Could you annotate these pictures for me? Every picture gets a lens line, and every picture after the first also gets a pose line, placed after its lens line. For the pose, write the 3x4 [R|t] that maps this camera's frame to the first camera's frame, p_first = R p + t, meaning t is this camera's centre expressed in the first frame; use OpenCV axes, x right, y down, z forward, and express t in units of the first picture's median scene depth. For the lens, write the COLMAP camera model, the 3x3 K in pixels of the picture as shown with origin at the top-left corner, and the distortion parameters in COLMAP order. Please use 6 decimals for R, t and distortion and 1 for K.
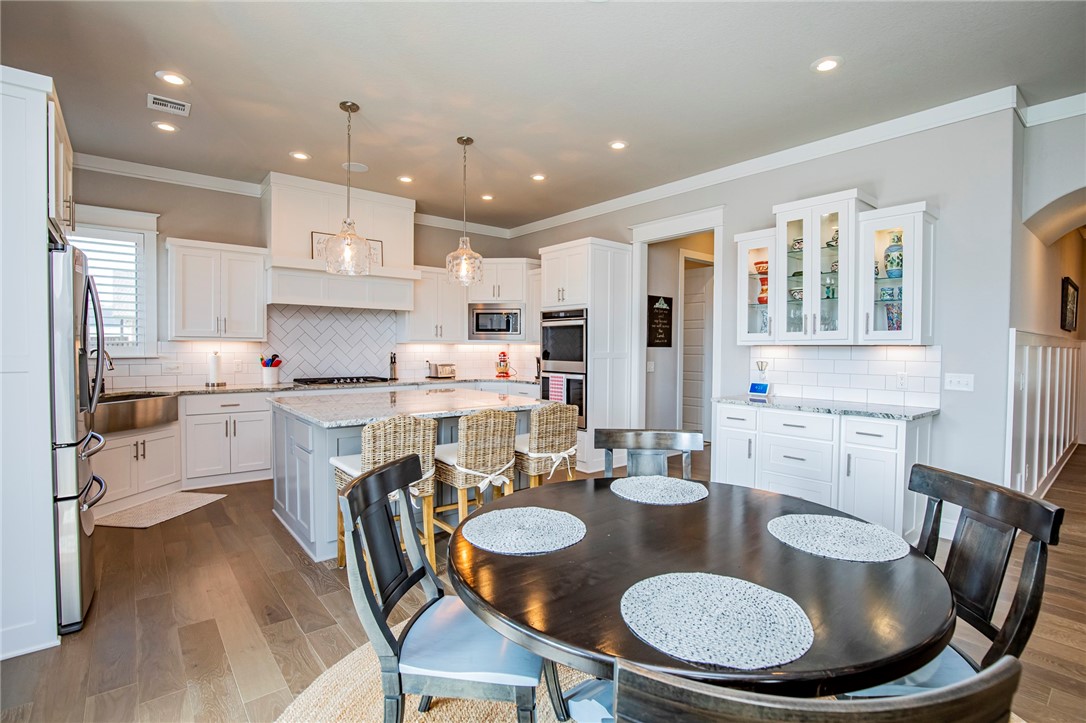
lens RADIAL K [[505.2, 0, 556.2], [0, 505.2, 361.7], [0, 0, 1]] dist [-0.030507, 0.000659]
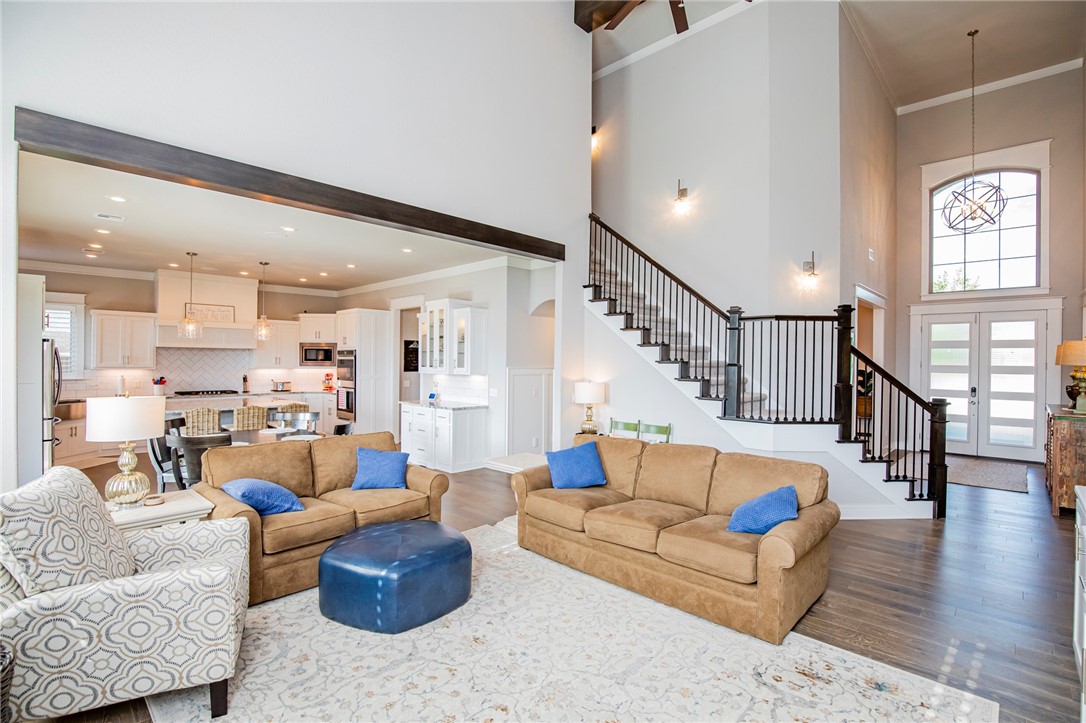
lens RADIAL K [[488.9, 0, 543.0], [0, 488.9, 361.5], [0, 0, 1]] dist [-0.026763, 0.000112]
pose [[0.995049, 0.001511, 0.099369, 0.521026], [0.001082, 0.999660, -0.026035, -0.022546], [-0.099375, 0.026013, 0.994710, -0.683703]]
